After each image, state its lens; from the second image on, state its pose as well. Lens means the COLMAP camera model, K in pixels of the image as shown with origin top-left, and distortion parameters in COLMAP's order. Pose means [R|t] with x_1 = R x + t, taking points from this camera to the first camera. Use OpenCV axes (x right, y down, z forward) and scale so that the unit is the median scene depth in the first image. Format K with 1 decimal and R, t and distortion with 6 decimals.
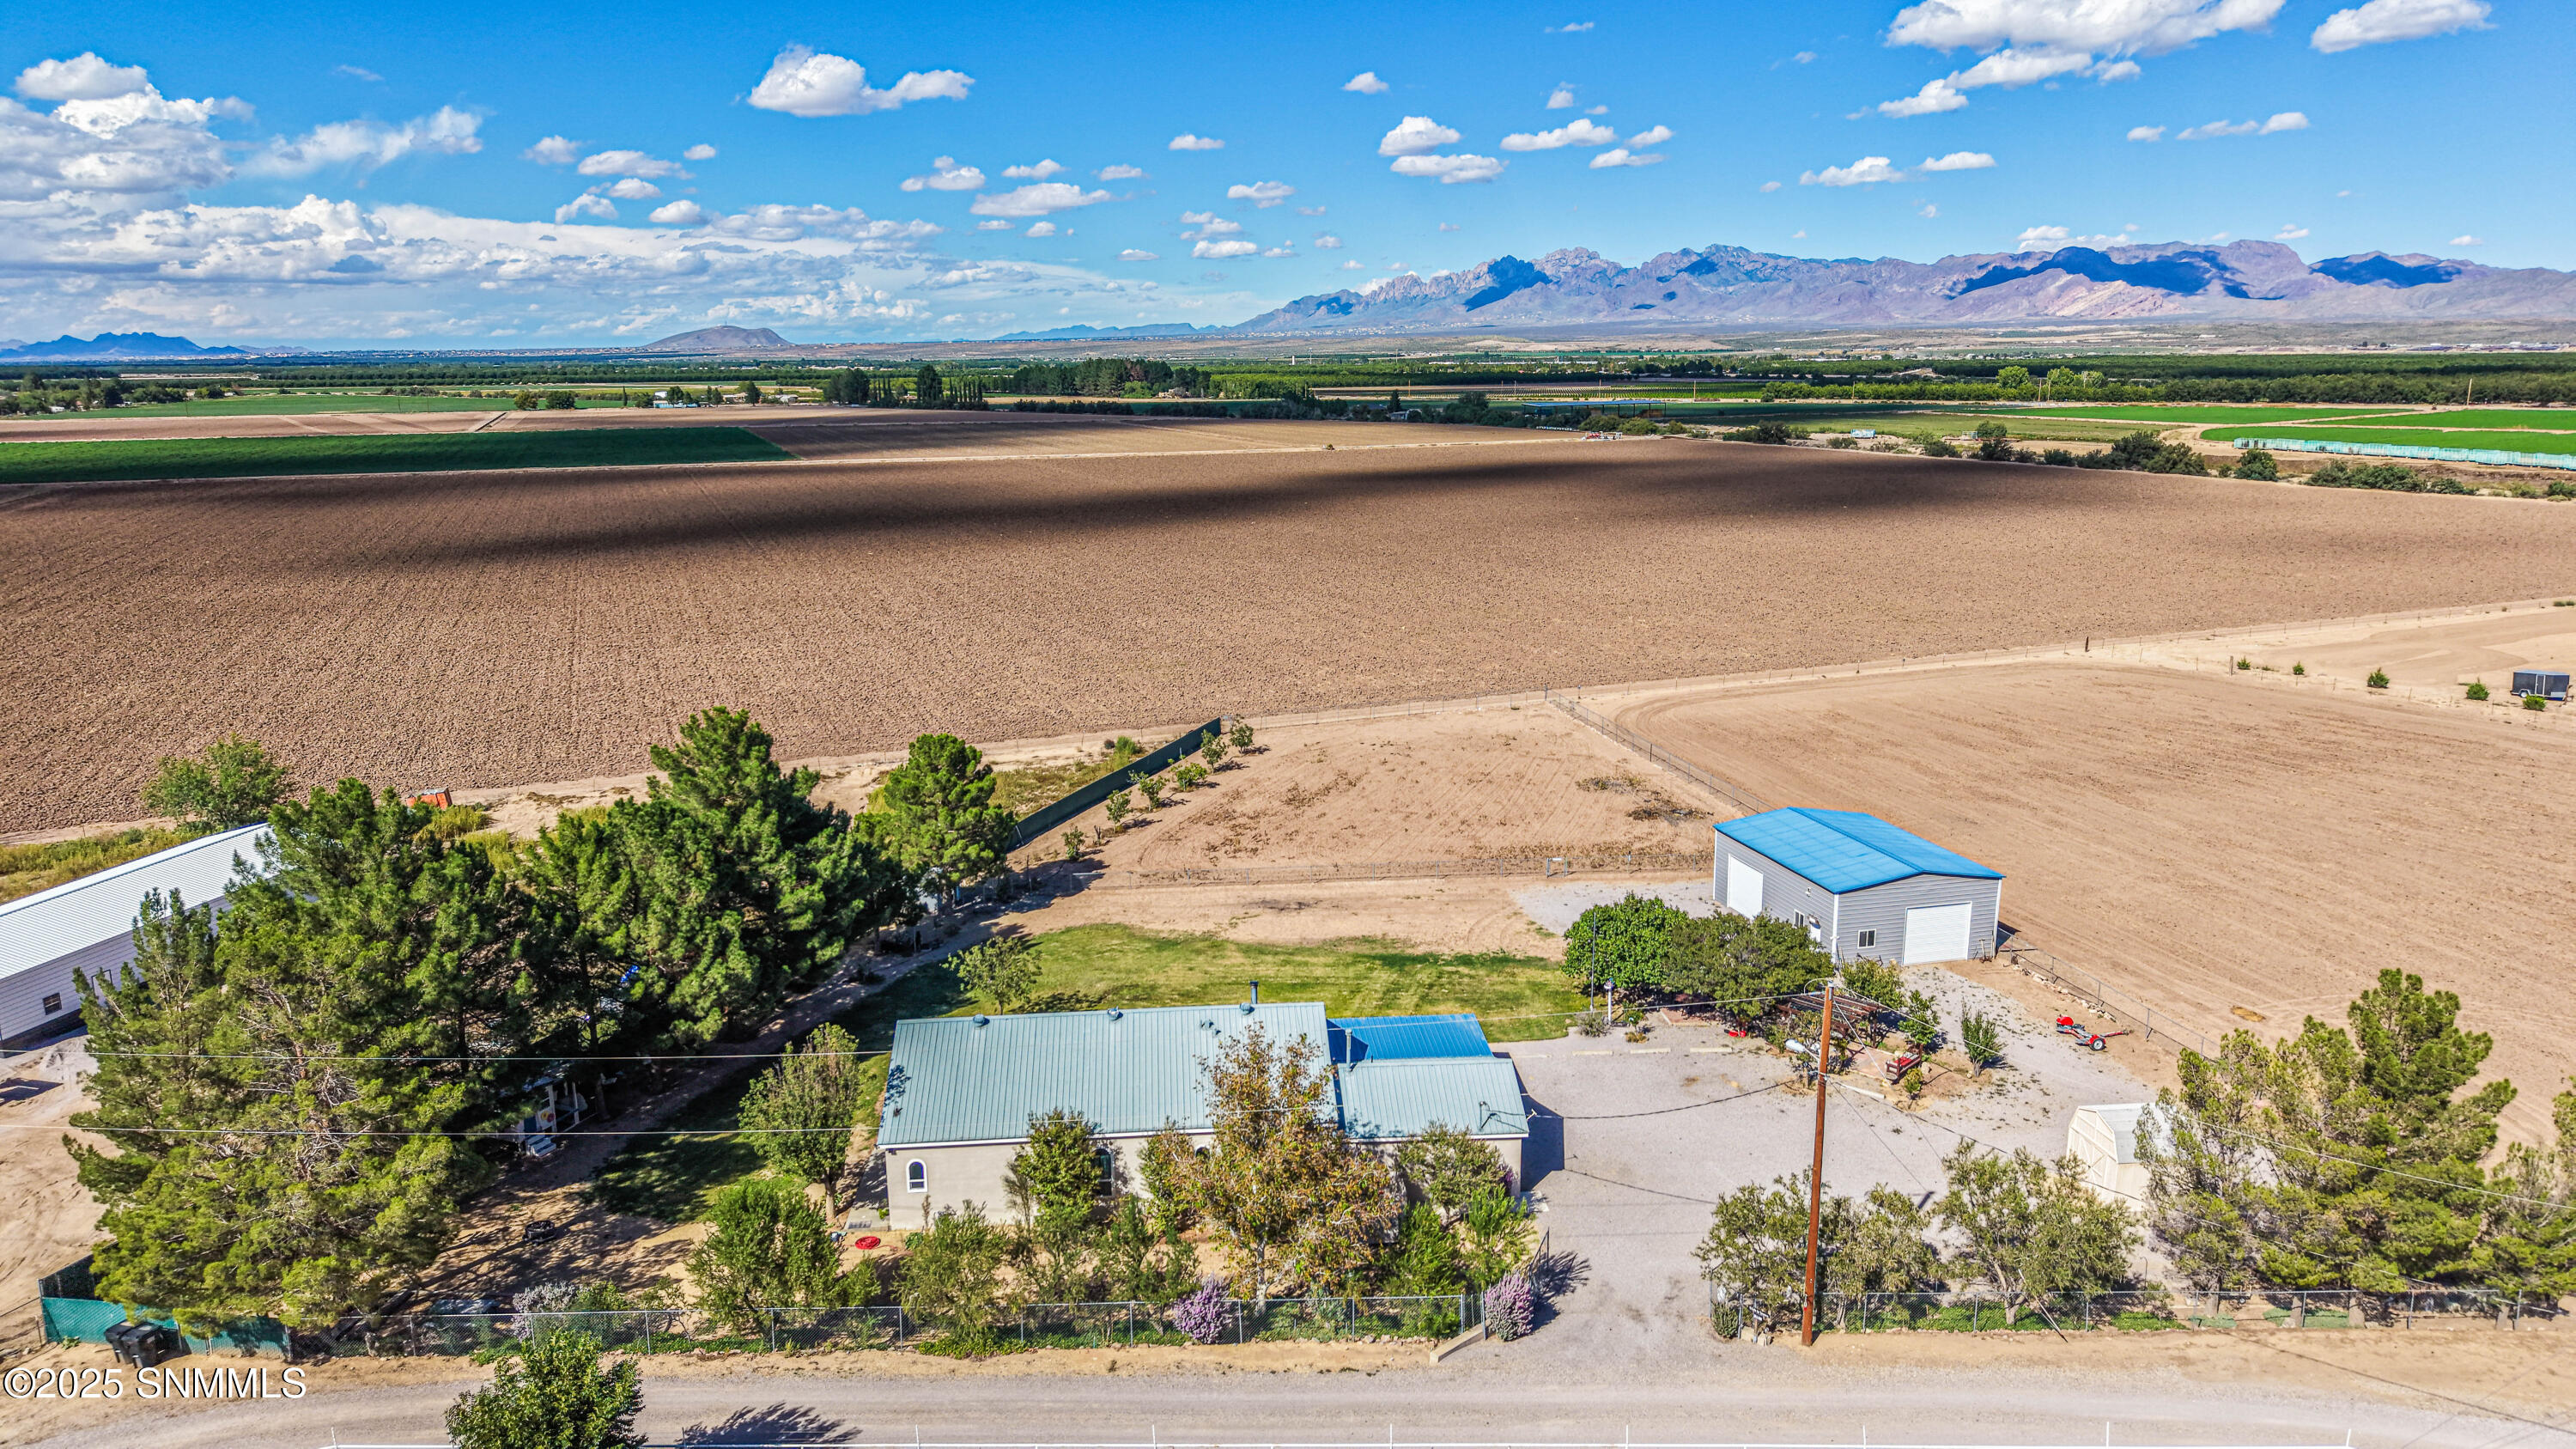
lens RADIAL K [[1747.8, 0, 1297.9], [0, 1747.8, 710.4], [0, 0, 1]] dist [0.023410, -0.027445]
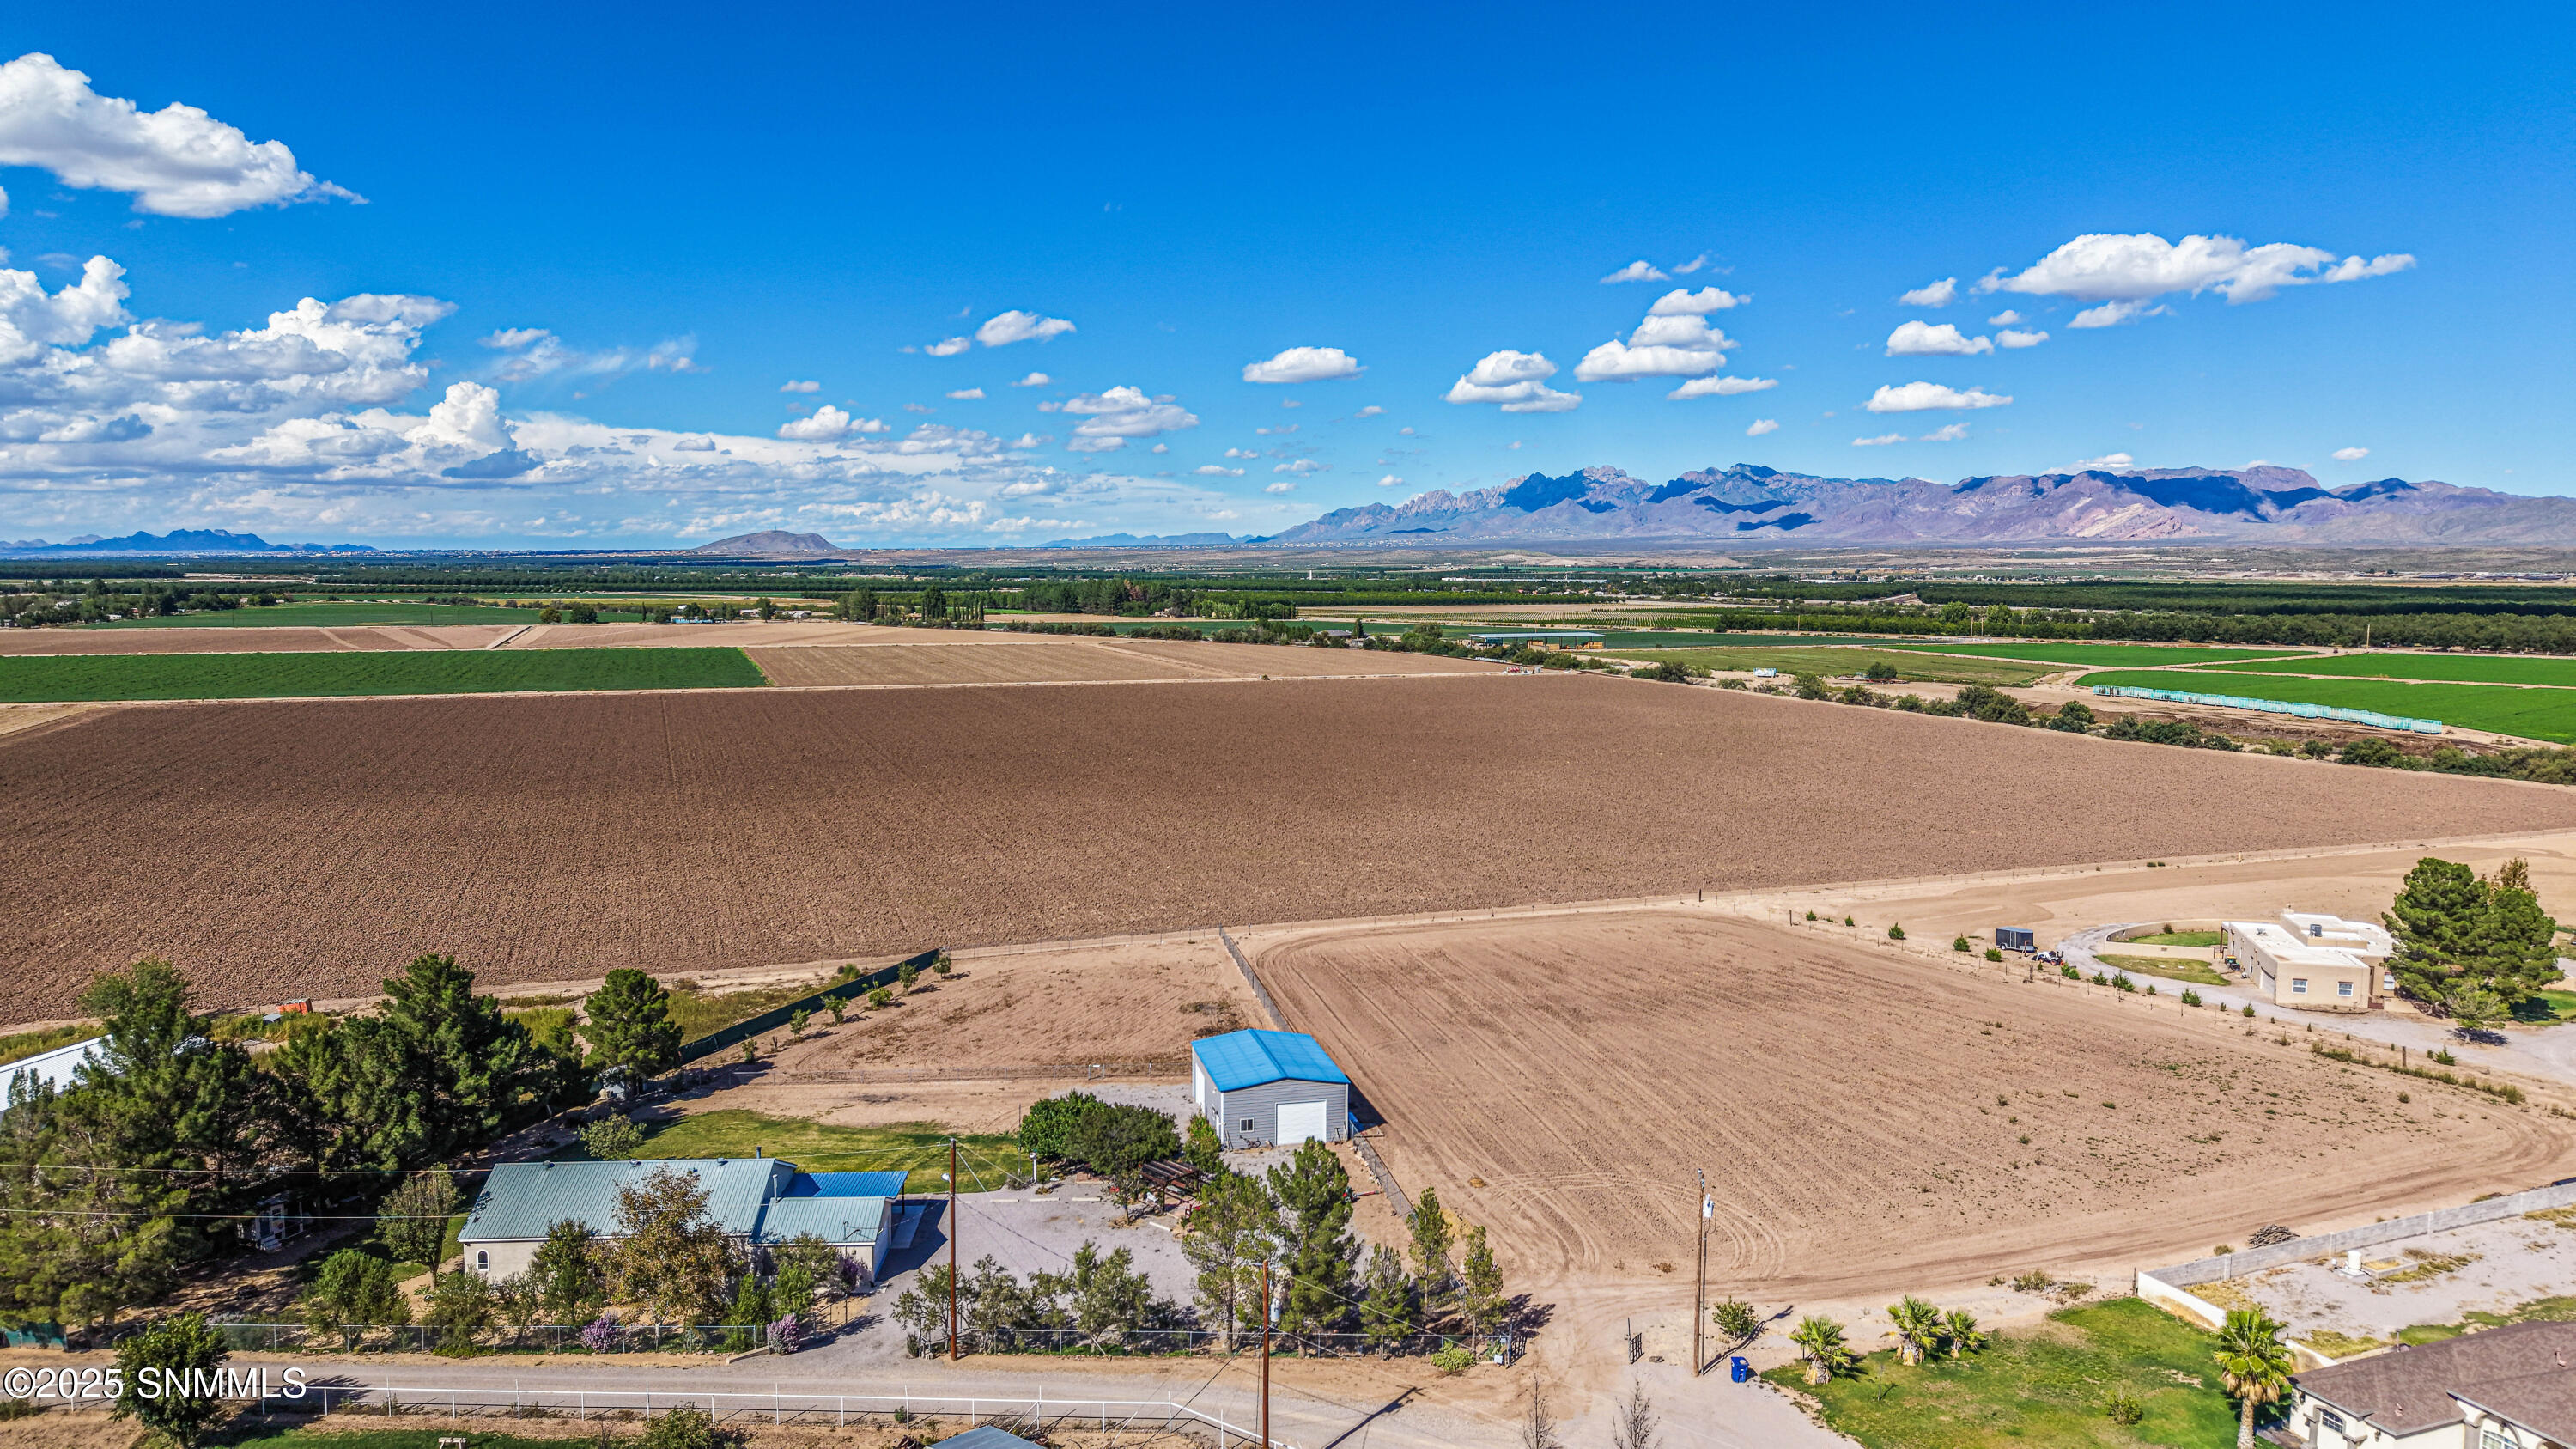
lens RADIAL K [[1747.8, 0, 1309.2], [0, 1747.8, 699.0], [0, 0, 1]] dist [0.023410, -0.027445]
pose [[0.999764, 0.014423, -0.016221, 0.226350], [-0.016289, 0.992457, -0.121508, -0.024491], [0.014346, 0.121744, 0.992458, -0.261375]]
